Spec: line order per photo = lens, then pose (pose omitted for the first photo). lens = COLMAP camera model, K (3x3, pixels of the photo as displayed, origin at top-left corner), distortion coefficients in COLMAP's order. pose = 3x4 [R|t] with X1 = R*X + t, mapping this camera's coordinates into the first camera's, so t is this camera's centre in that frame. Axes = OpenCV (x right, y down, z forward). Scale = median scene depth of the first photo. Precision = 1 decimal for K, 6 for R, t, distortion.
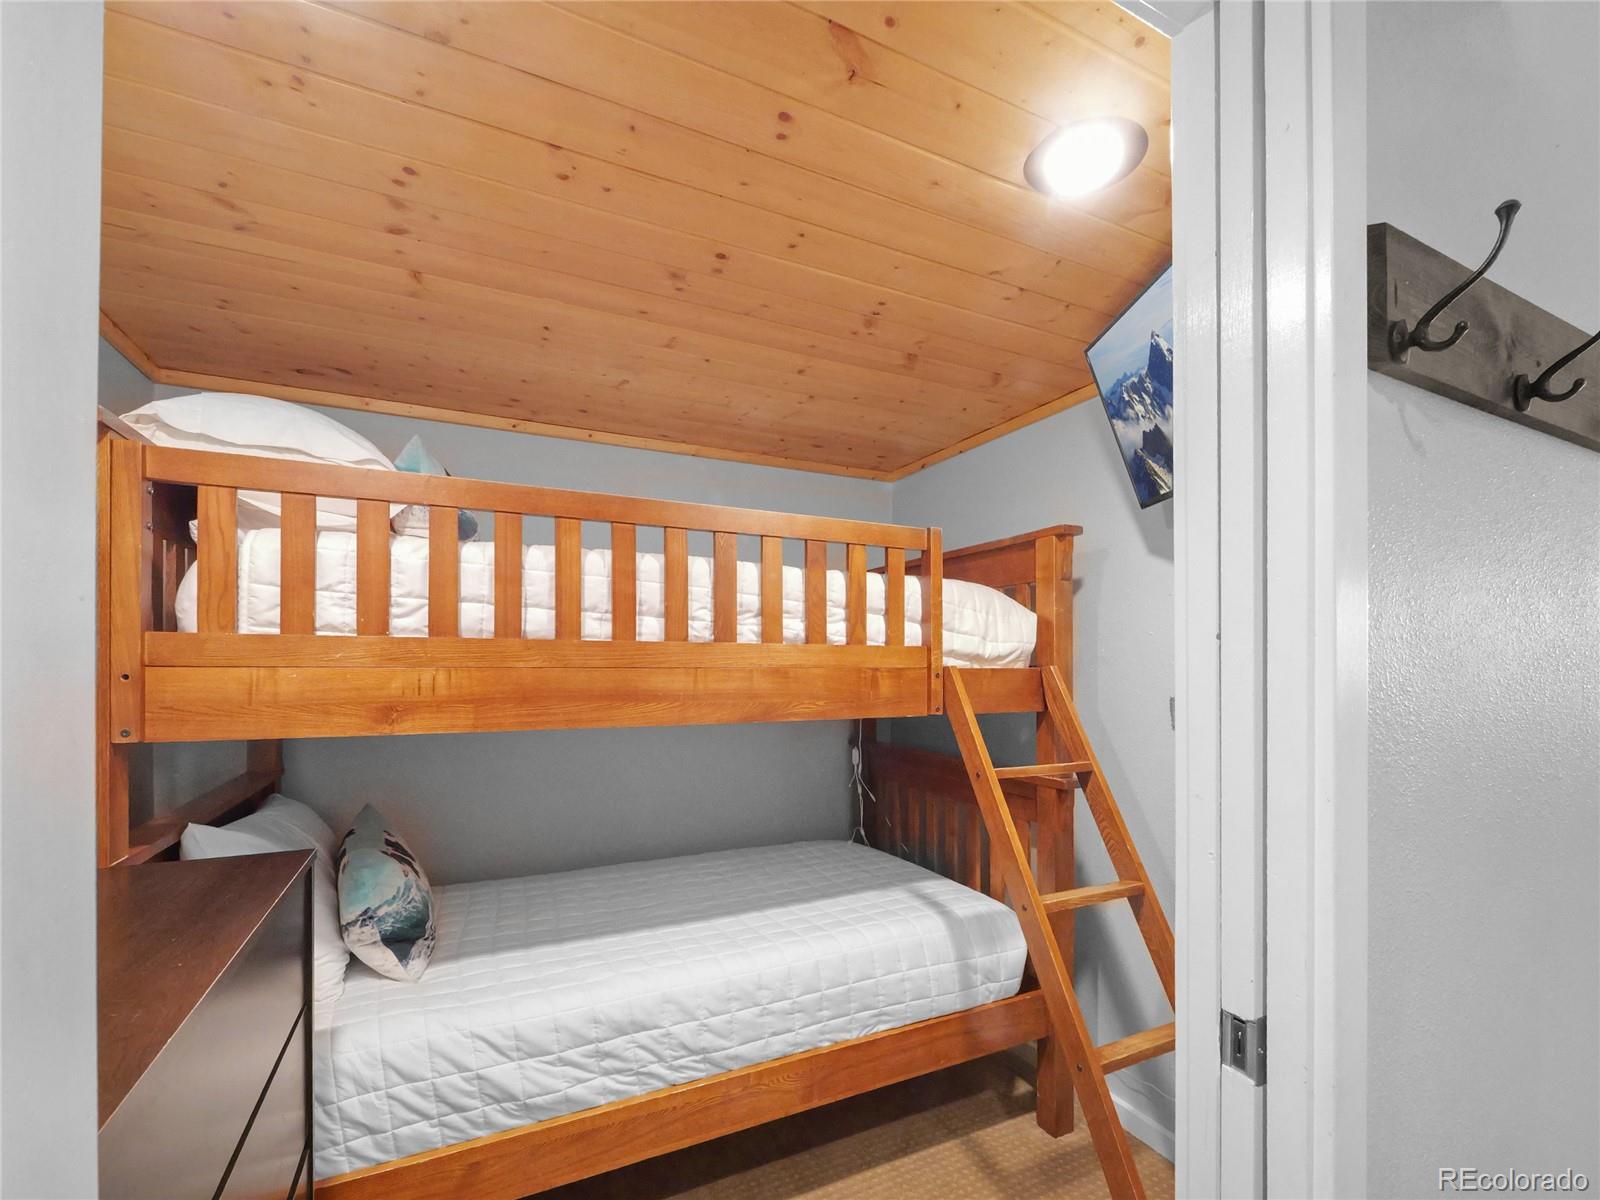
lens RADIAL K [[705.9, 0, 799.9], [0, 705.9, 668.6], [0, 0, 1]] dist [-0.002377, -0.000262]
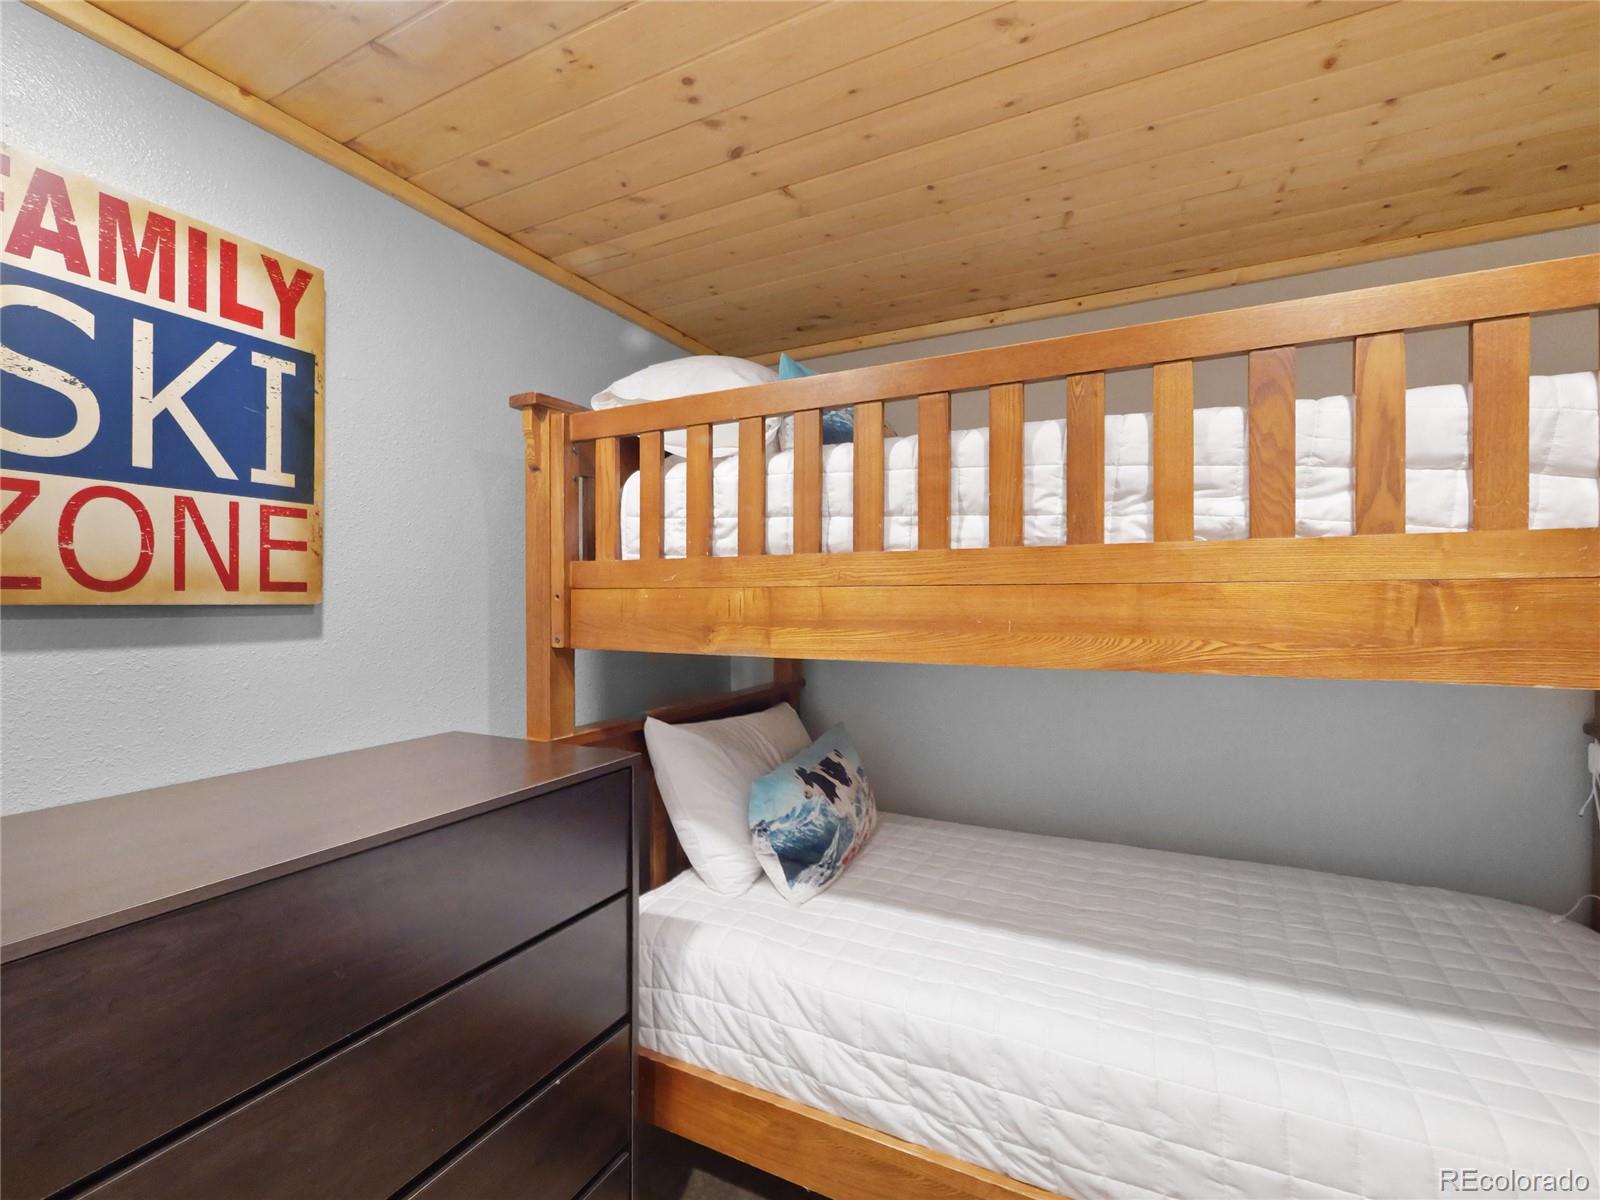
lens RADIAL K [[712.9, 0, 807.5], [0, 712.9, 606.4], [0, 0, 1]] dist [-0.001517, -0.000084]
pose [[0.605355, 0.004969, -0.795940, 0.269859], [0.001797, 0.999969, 0.007610, 0.014840], [0.795954, -0.006037, 0.605327, 0.418191]]
